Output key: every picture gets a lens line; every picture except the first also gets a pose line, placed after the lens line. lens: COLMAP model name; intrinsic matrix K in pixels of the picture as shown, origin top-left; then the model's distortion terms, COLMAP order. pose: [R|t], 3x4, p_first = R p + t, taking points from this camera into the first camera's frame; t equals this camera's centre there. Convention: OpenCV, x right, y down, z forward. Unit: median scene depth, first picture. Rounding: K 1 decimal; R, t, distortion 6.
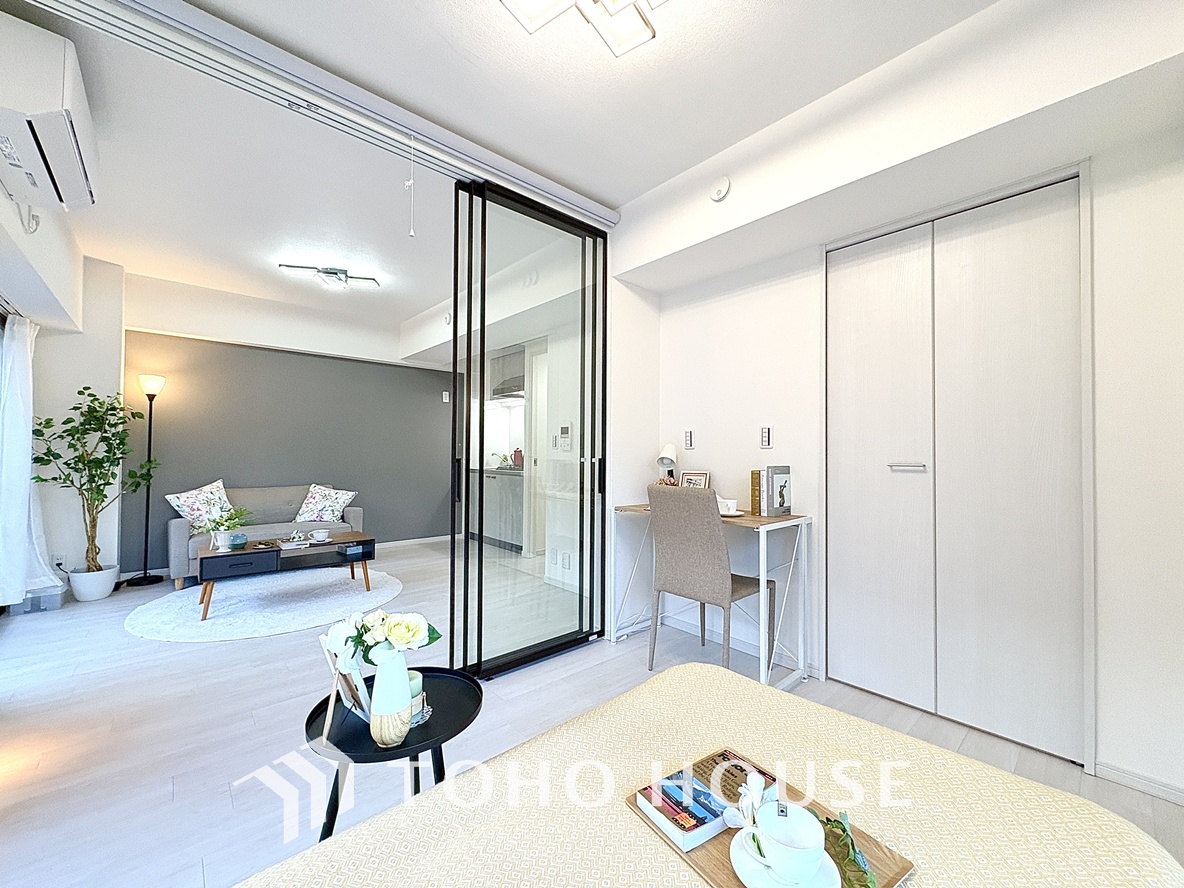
lens RADIAL K [[471.4, 0, 592.8], [0, 471.4, 445.1], [0, 0, 1]] dist [-0.000252, 0.000129]
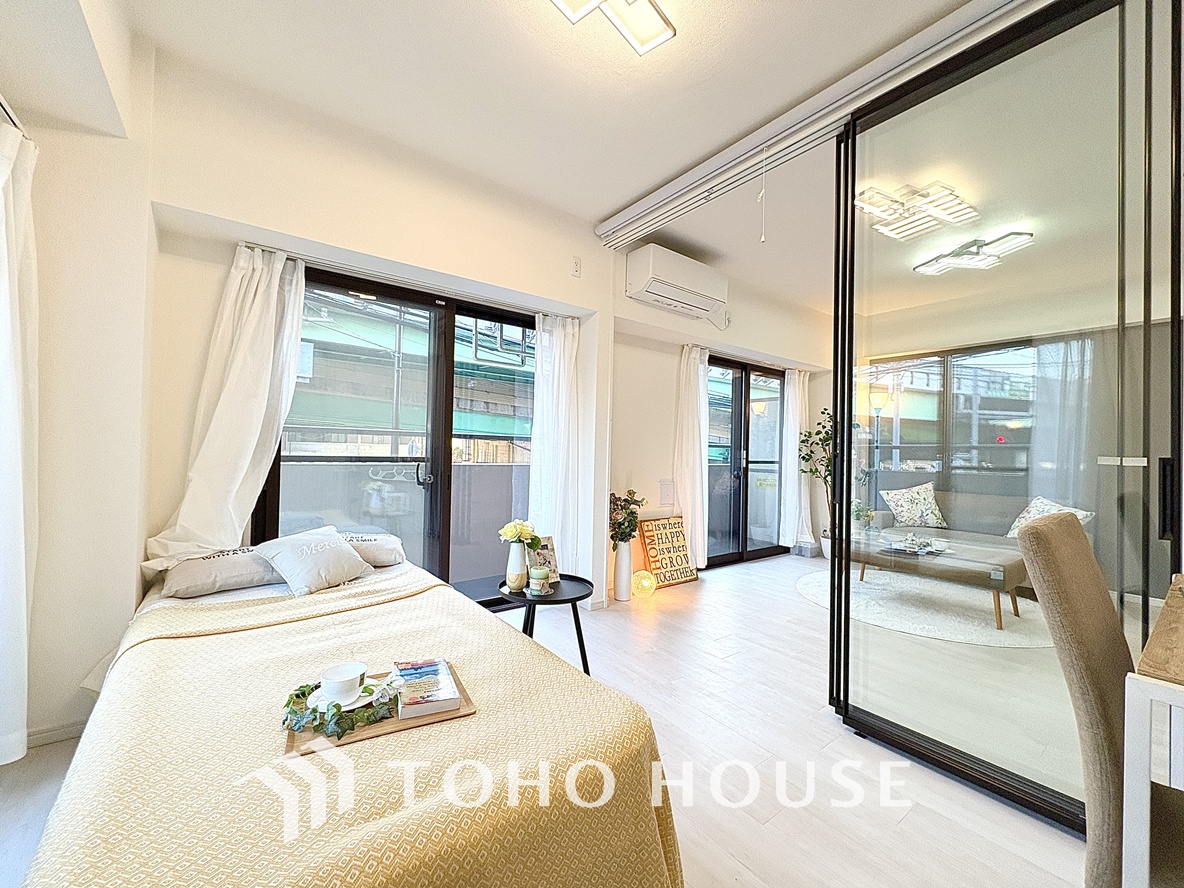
lens RADIAL K [[471.4, 0, 592.8], [0, 471.4, 445.1], [0, 0, 1]] dist [-0.000252, 0.000129]
pose [[-0.087007, -0.021335, -0.995979, 0.357465], [-0.008313, 0.999751, -0.020689, 0.020726], [0.996173, 0.006479, -0.087162, 0.363965]]
